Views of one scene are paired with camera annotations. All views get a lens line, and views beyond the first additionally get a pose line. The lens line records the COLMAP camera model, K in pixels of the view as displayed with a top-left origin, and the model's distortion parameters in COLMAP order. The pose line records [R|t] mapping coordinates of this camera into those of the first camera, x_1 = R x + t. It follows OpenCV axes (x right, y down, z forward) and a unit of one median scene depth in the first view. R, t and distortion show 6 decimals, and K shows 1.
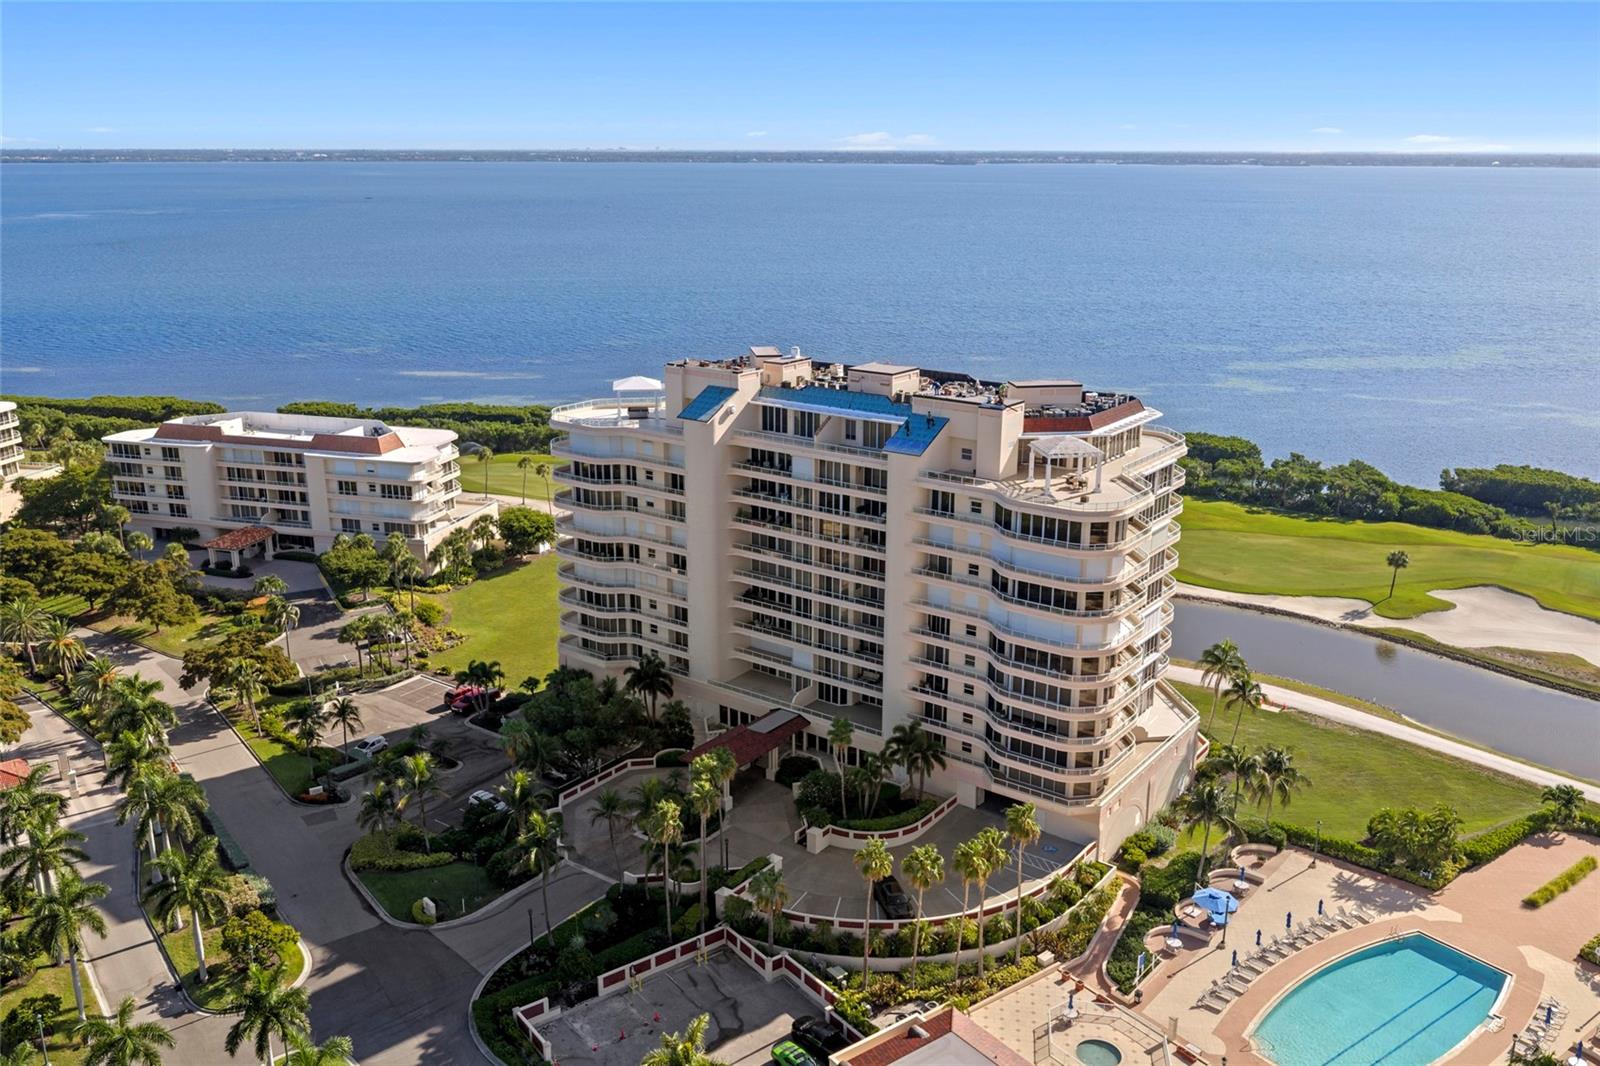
lens RADIAL K [[1331.0, 0, 800.0], [0, 1331.0, 533.0], [0, 0, 1]] dist [-0.000589, -0.001420]
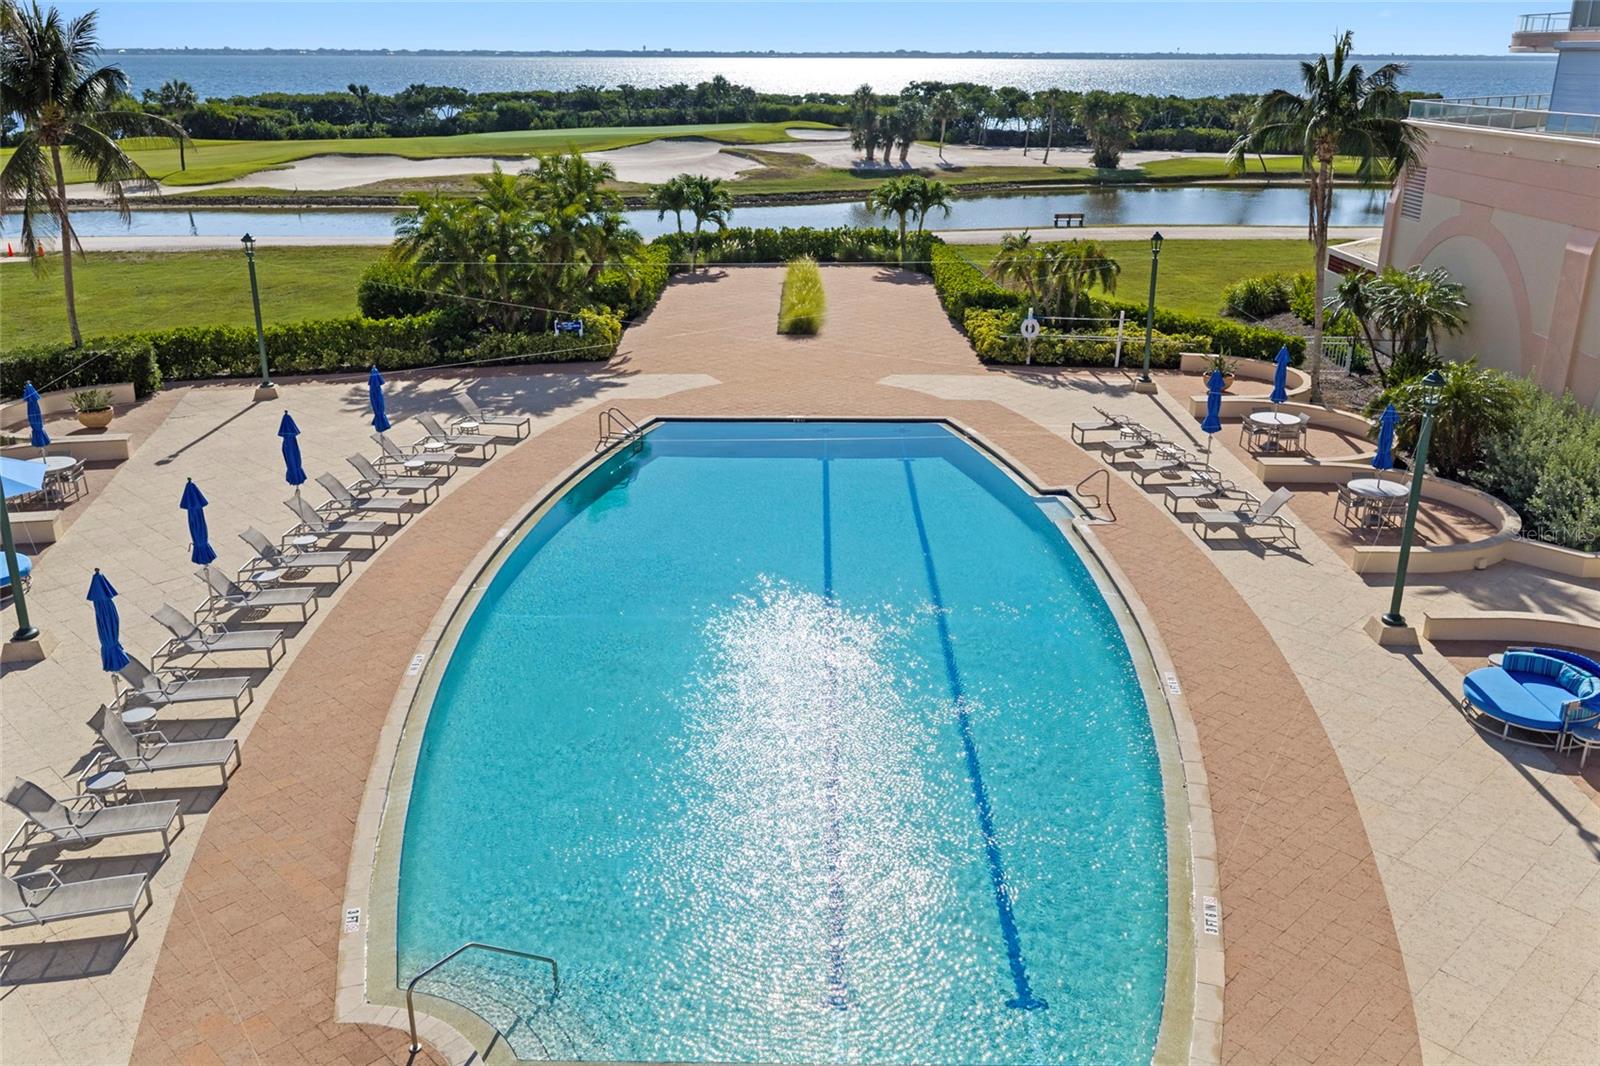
lens RADIAL K [[1331.0, 0, 800.0], [0, 1331.0, 533.0], [0, 0, 1]] dist [-0.000589, -0.001420]
pose [[0.608211, -0.275288, 0.744510, 0.187073], [0.227304, 0.959060, 0.168928, 0.217887], [-0.760534, 0.066486, 0.645885, 0.598487]]
